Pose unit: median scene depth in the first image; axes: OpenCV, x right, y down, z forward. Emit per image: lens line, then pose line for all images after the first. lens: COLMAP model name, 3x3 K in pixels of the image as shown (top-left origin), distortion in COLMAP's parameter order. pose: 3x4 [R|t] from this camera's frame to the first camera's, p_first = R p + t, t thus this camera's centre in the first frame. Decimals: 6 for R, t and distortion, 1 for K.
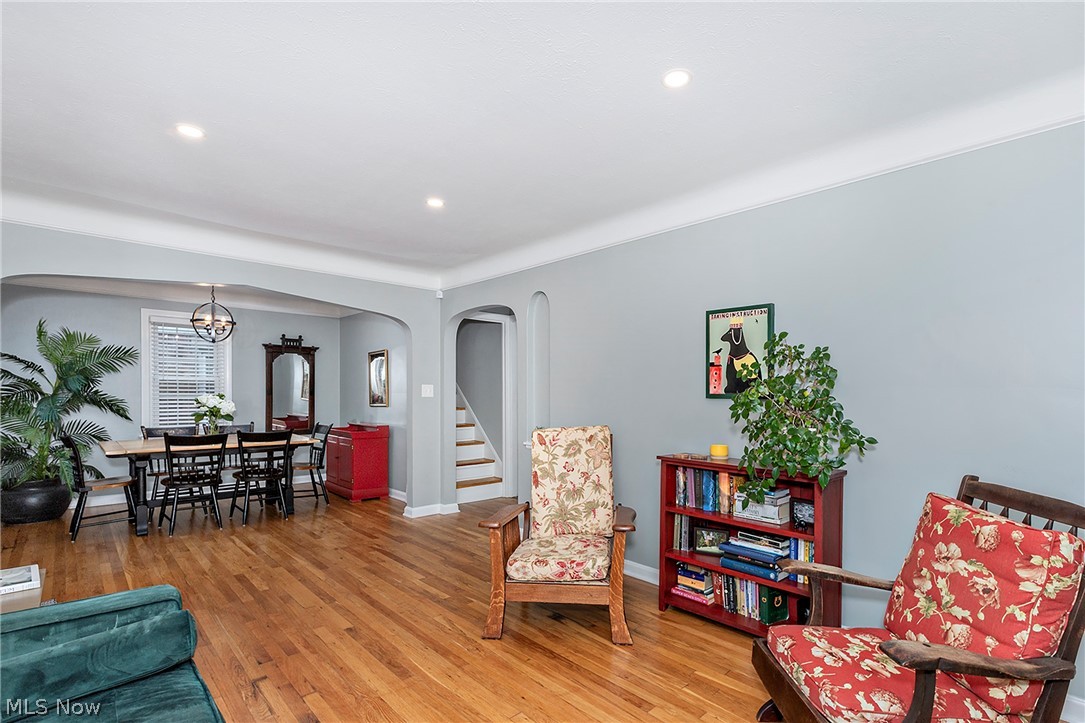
lens RADIAL K [[514.5, 0, 564.0], [0, 514.5, 406.3], [0, 0, 1]] dist [0.009320, -0.003883]
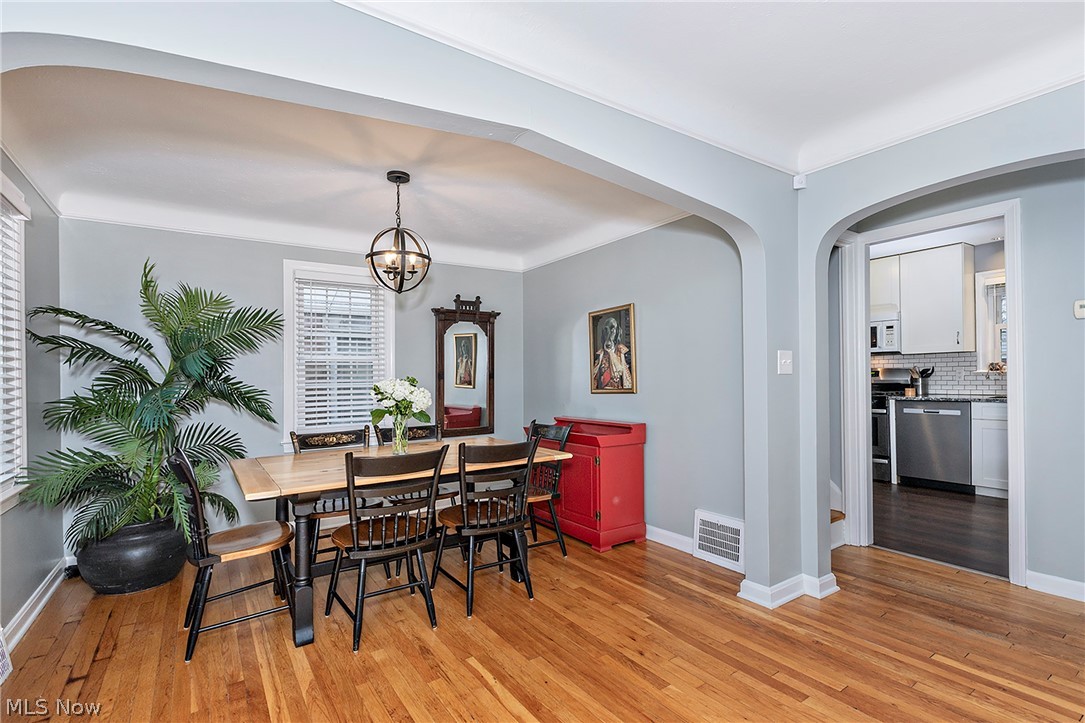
lens RADIAL K [[514.5, 0, 562.6], [0, 514.5, 376.8], [0, 0, 1]] dist [0.009320, -0.003883]
pose [[0.988891, -0.024797, -0.146560, -0.402893], [0.020653, 0.999345, -0.029728, -0.003442], [0.147201, 0.026371, 0.988755, 0.434613]]
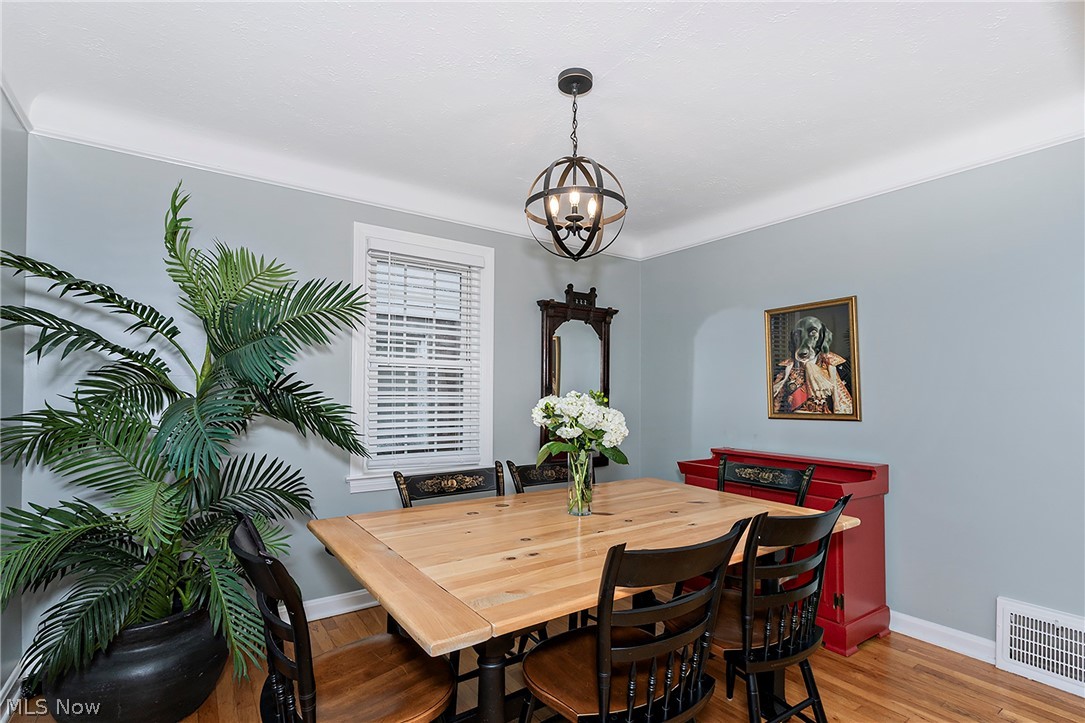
lens RADIAL K [[497.7, 0, 557.6], [0, 497.7, 392.2], [0, 0, 1]] dist [-0.001924, 0.001399]
pose [[0.994535, -0.001066, -0.104395, -0.674629], [-0.002206, 0.999510, -0.031219, -0.012972], [0.104377, 0.031279, 0.994046, 0.648600]]
